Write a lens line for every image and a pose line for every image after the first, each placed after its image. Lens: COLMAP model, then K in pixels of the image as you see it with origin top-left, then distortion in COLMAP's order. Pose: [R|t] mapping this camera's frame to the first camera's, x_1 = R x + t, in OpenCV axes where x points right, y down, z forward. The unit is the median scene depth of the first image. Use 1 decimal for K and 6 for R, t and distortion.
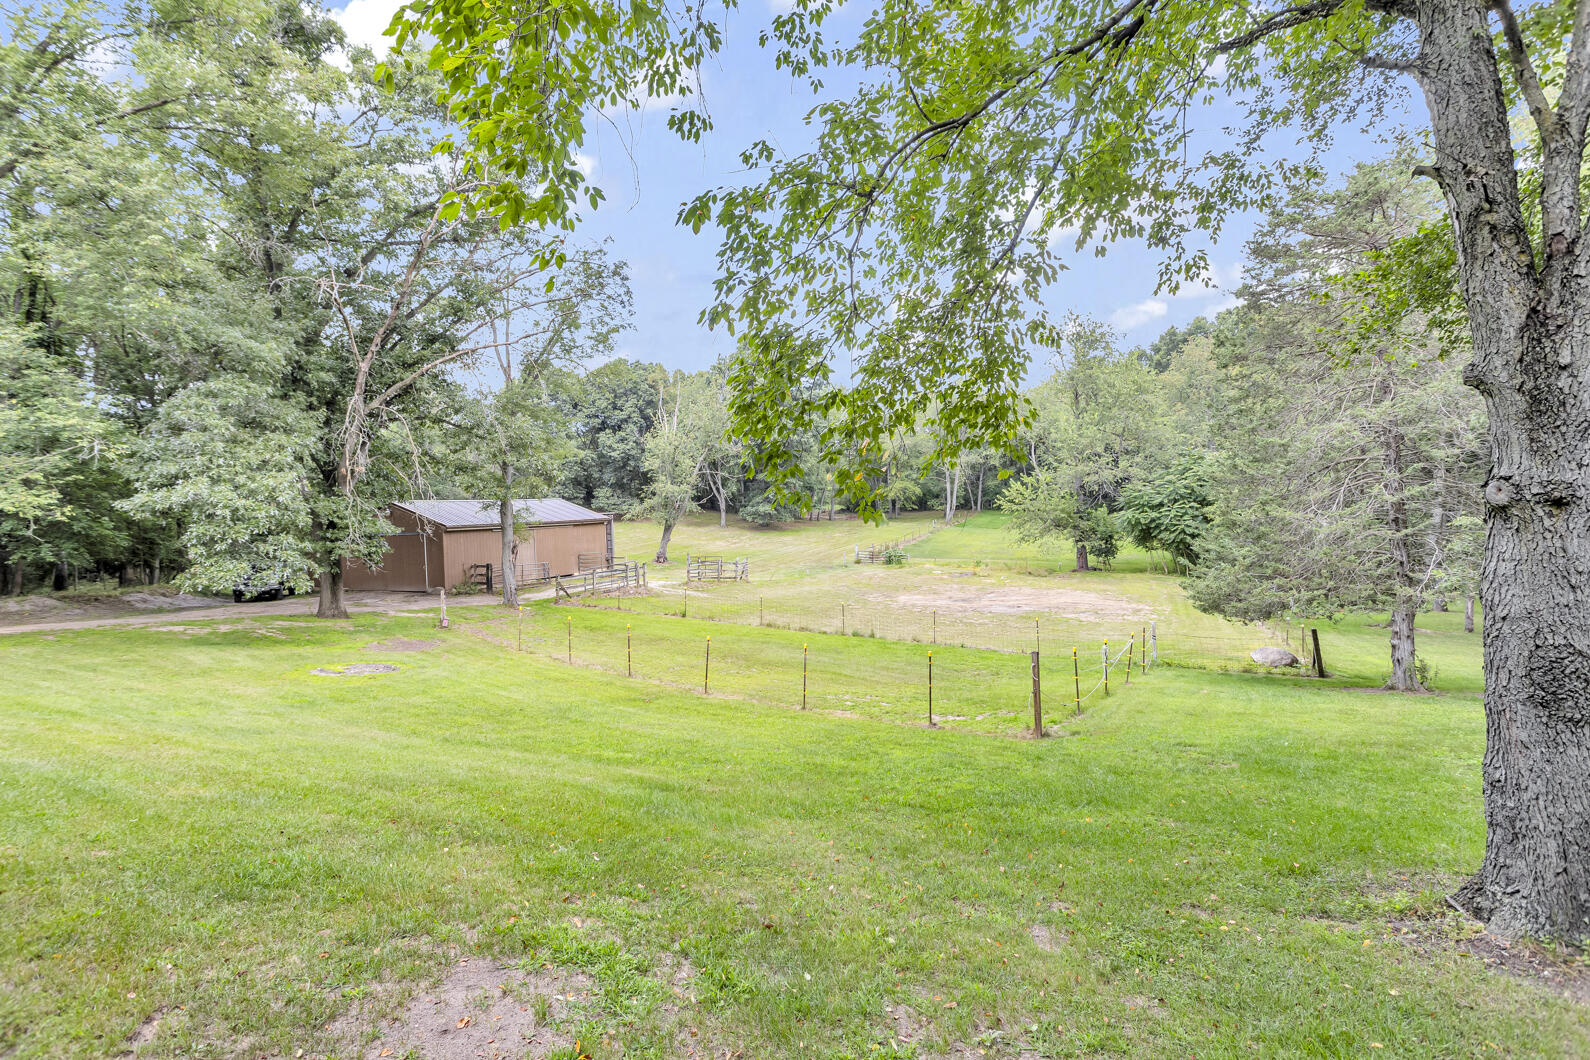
lens RADIAL K [[767.0, 0, 801.6], [0, 767.0, 523.6], [0, 0, 1]] dist [-0.000829, 0.000326]
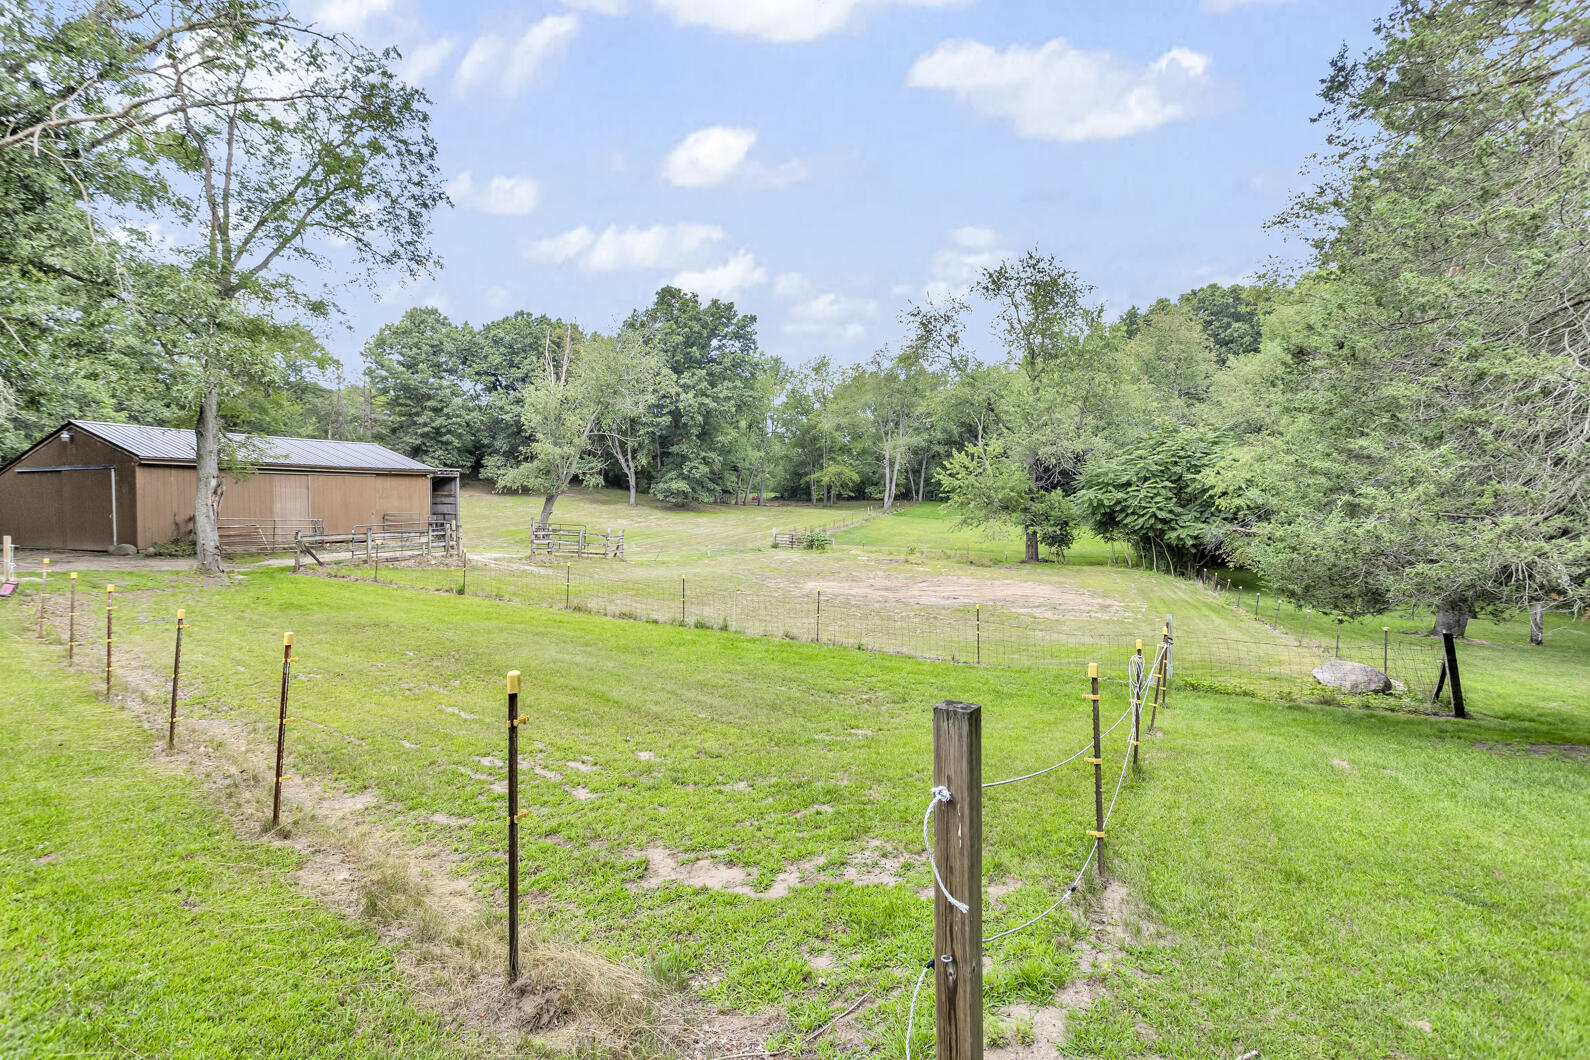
lens RADIAL K [[776.7, 0, 795.0], [0, 776.7, 530.0], [0, 0, 1]] dist [0.002415, 0.000519]
pose [[0.997481, 0.032690, 0.062947, 0.049328], [-0.033543, 0.999358, 0.012550, 0.024759], [-0.062497, -0.014630, 0.997938, 0.160061]]
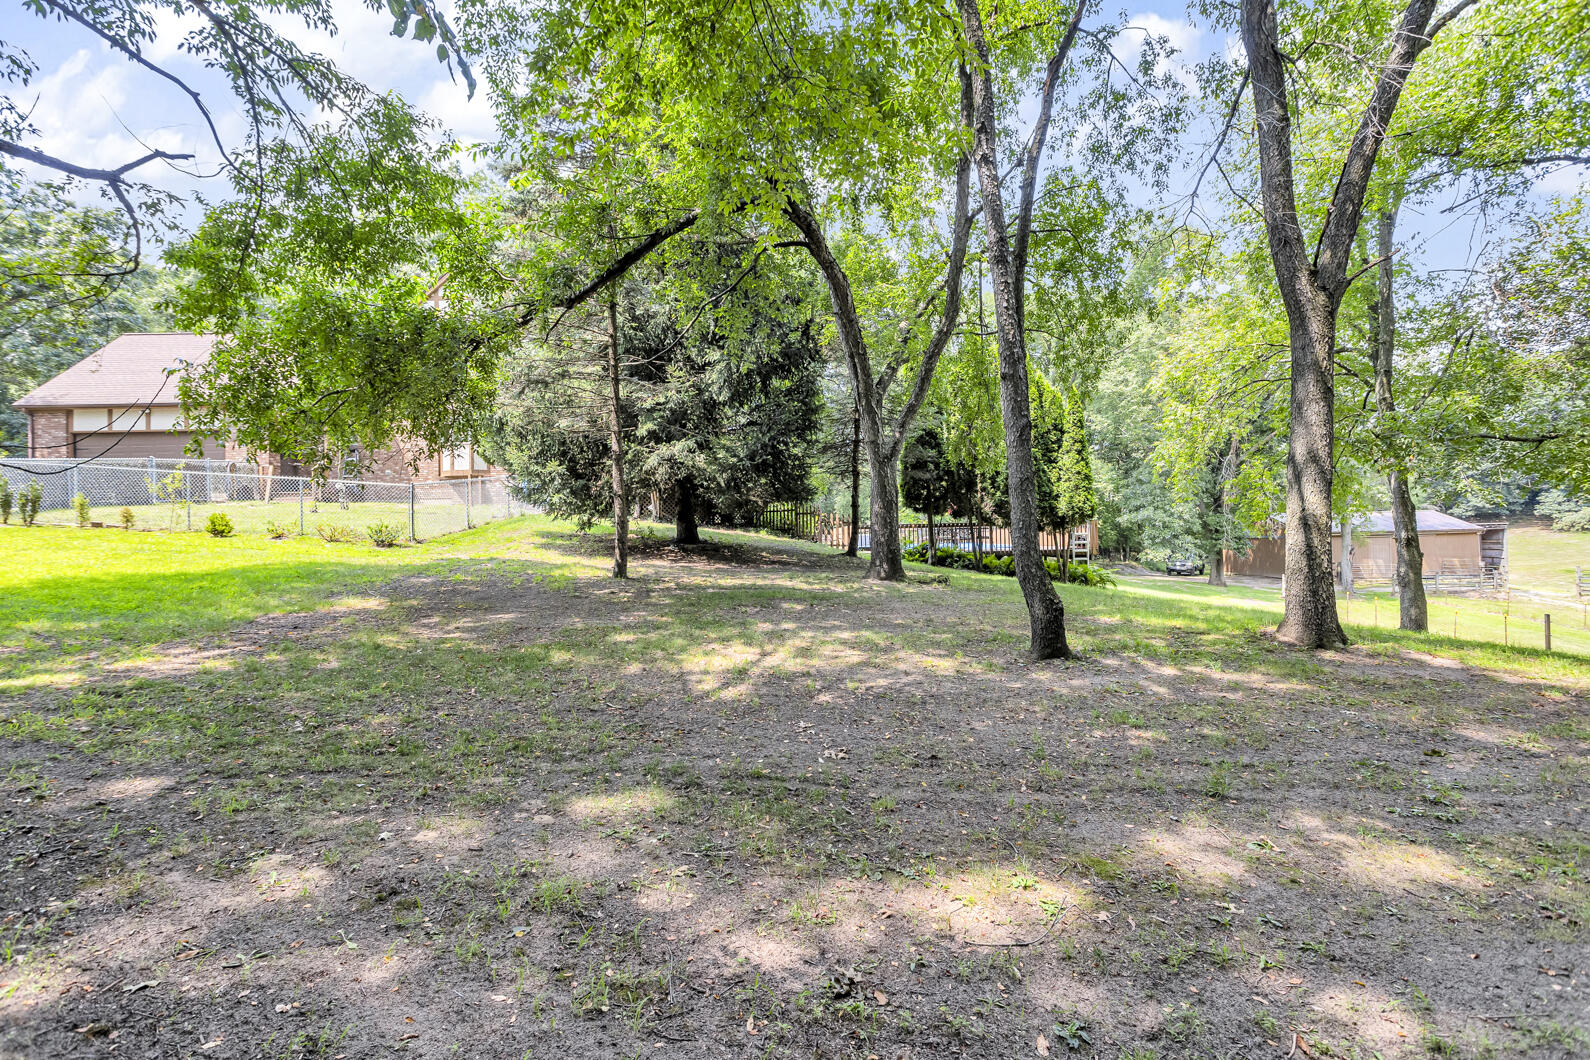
lens RADIAL K [[767.0, 0, 801.6], [0, 767.0, 523.6], [0, 0, 1]] dist [-0.000829, 0.000326]
pose [[0.457935, 0.016157, -0.888839, 0.206659], [-0.016468, 0.999817, 0.009691, -0.006258], [0.888833, 0.010199, 0.458117, -0.258584]]
